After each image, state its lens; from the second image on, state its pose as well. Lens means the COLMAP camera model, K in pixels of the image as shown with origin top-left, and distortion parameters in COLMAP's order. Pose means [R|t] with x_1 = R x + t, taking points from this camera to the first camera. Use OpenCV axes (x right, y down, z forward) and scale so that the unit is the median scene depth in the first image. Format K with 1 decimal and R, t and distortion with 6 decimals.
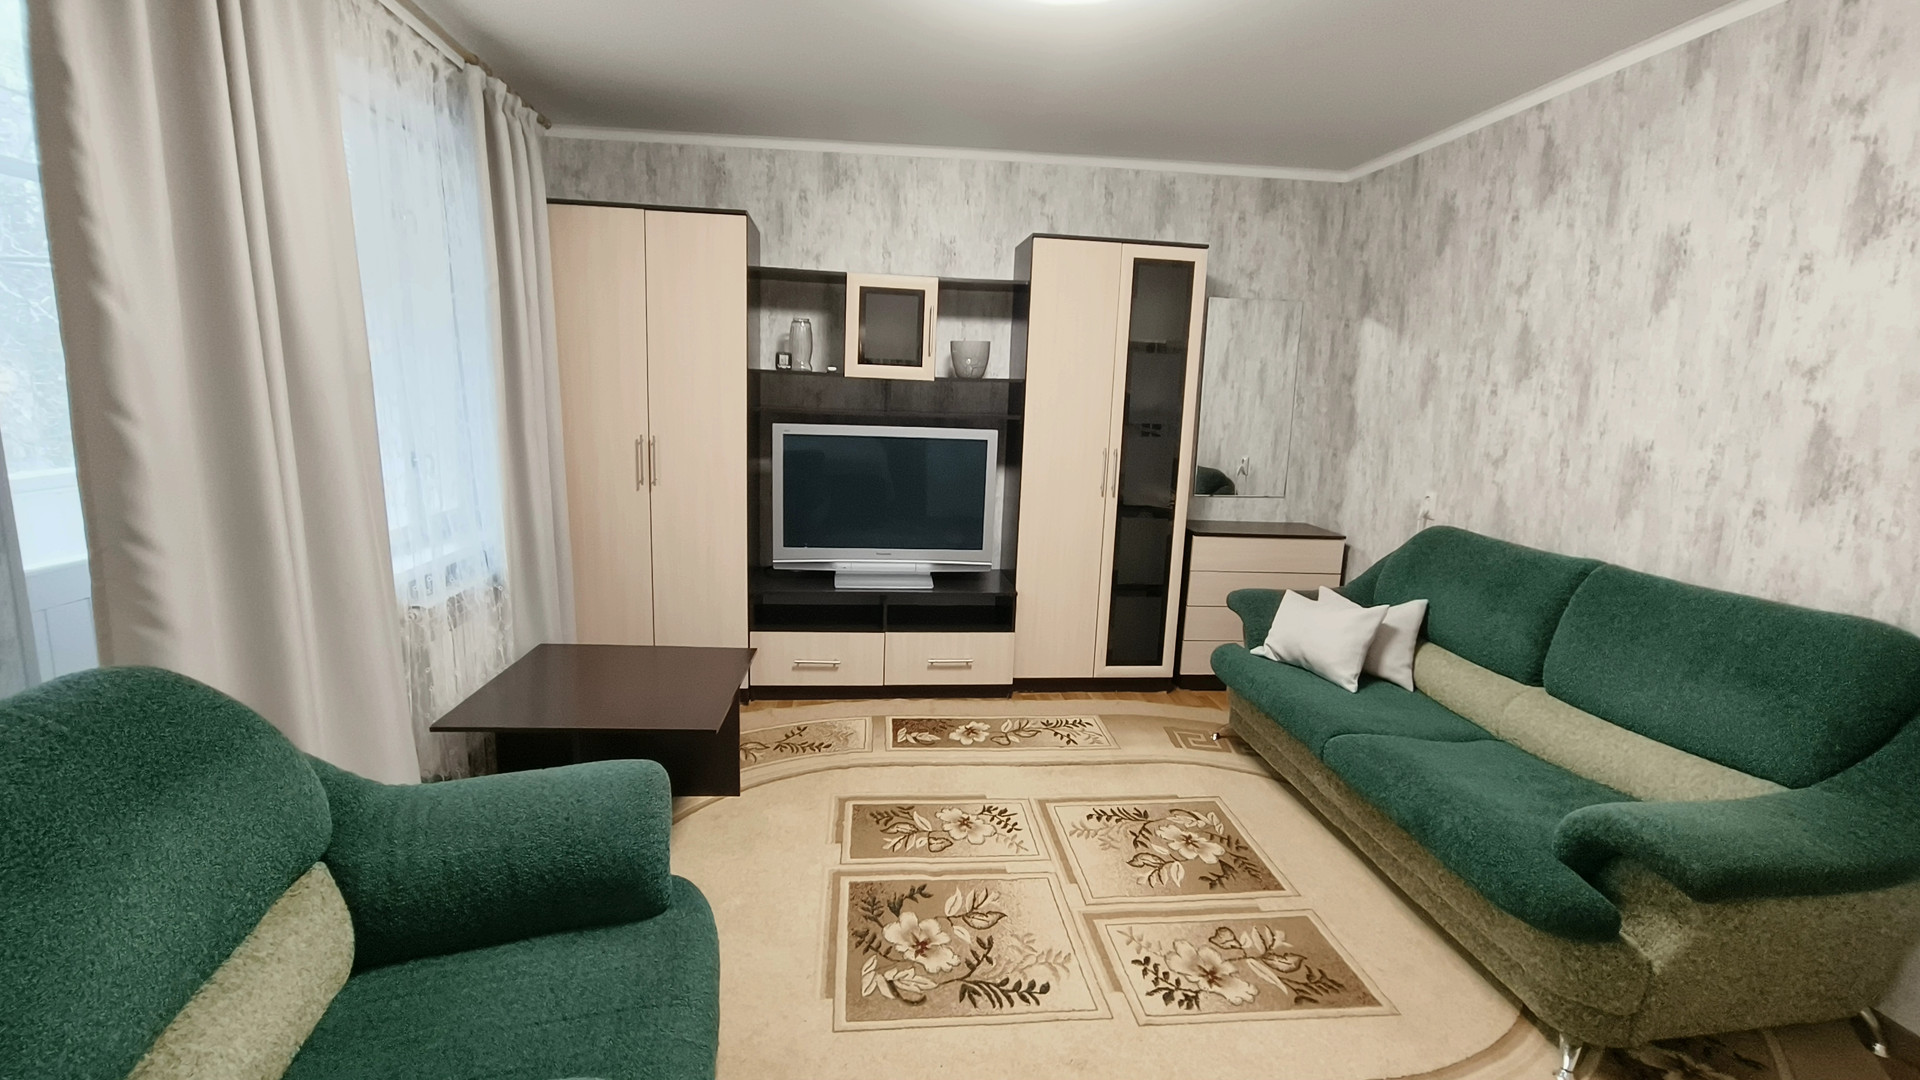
lens RADIAL K [[871.8, 0, 973.5], [0, 871.8, 531.4], [0, 0, 1]] dist [-0.008500, 0.004569]
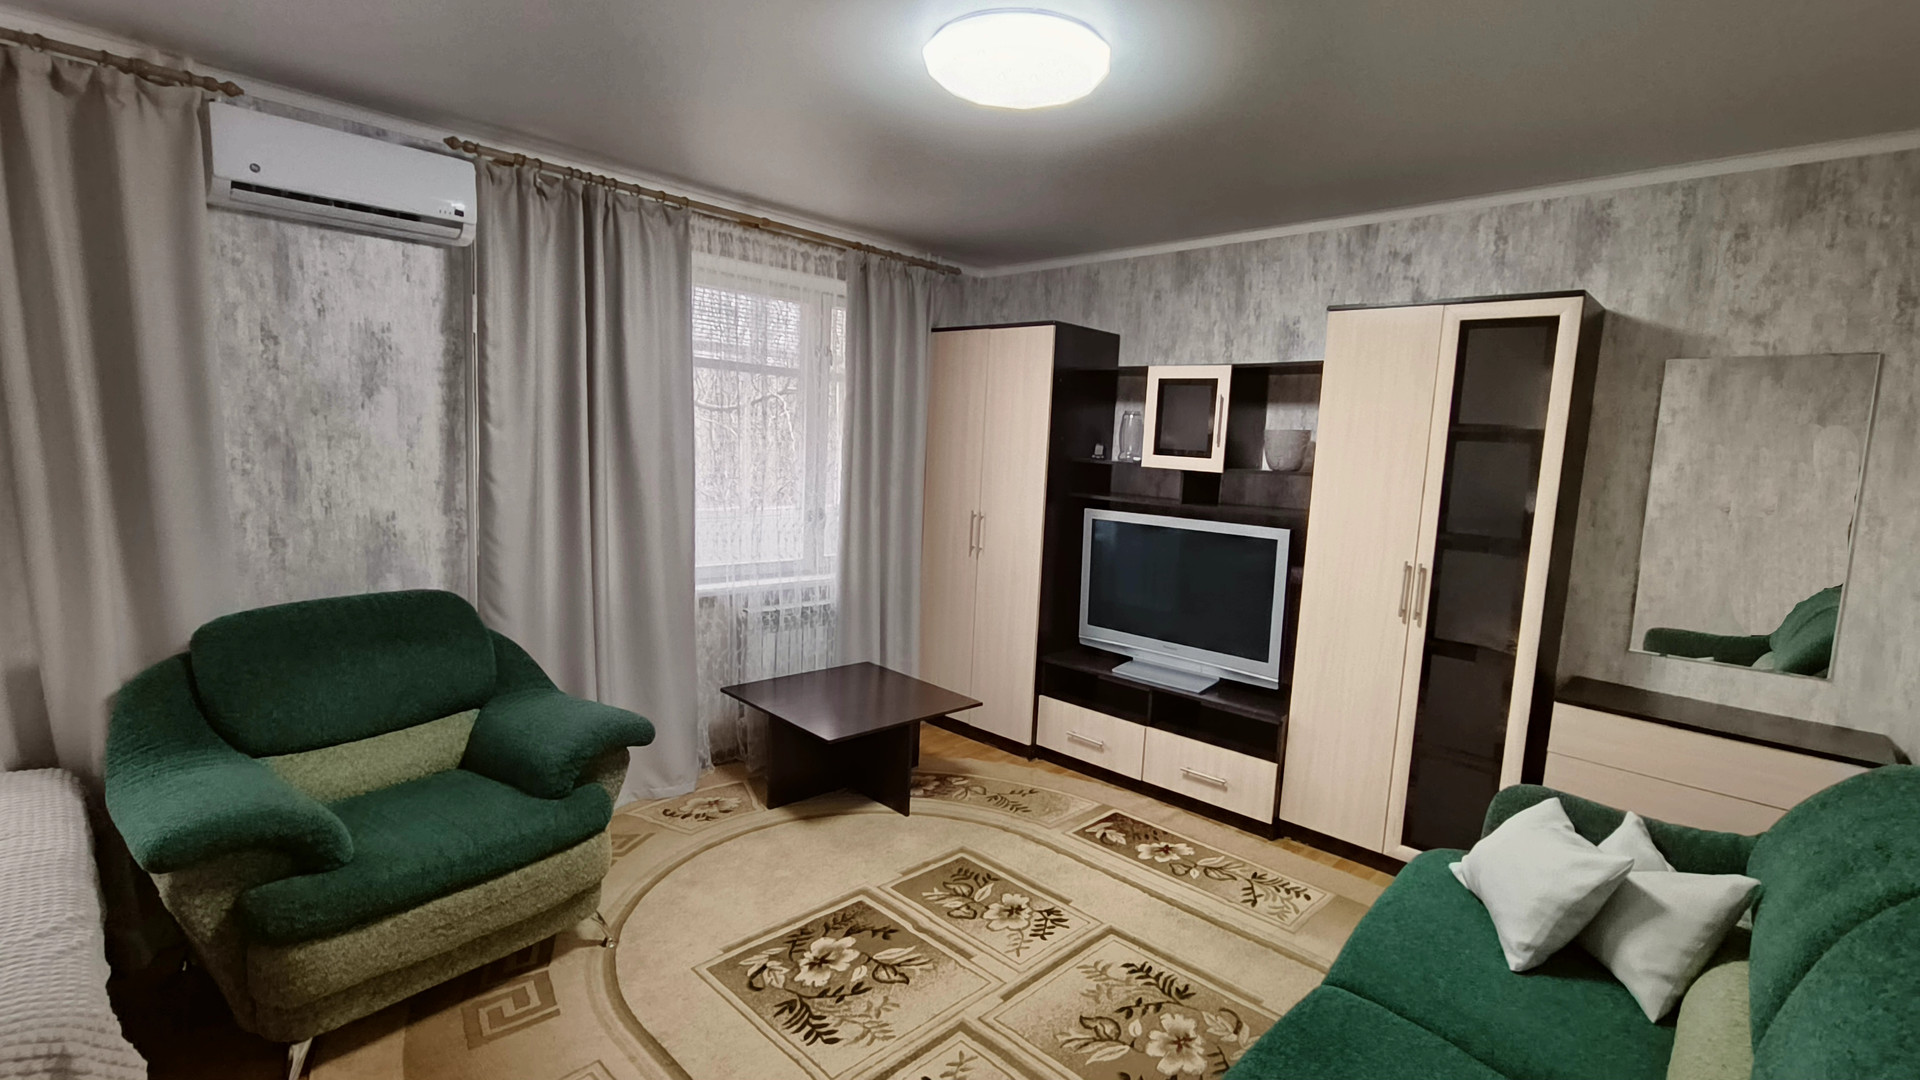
lens RADIAL K [[871.8, 0, 971.7], [0, 871.8, 543.8], [0, 0, 1]] dist [-0.008500, 0.004569]
pose [[0.642448, 0.081876, -0.761943, 0.510378], [-0.151001, 0.988308, -0.021118, -0.036616], [0.751305, 0.128621, 0.647300, 0.203657]]
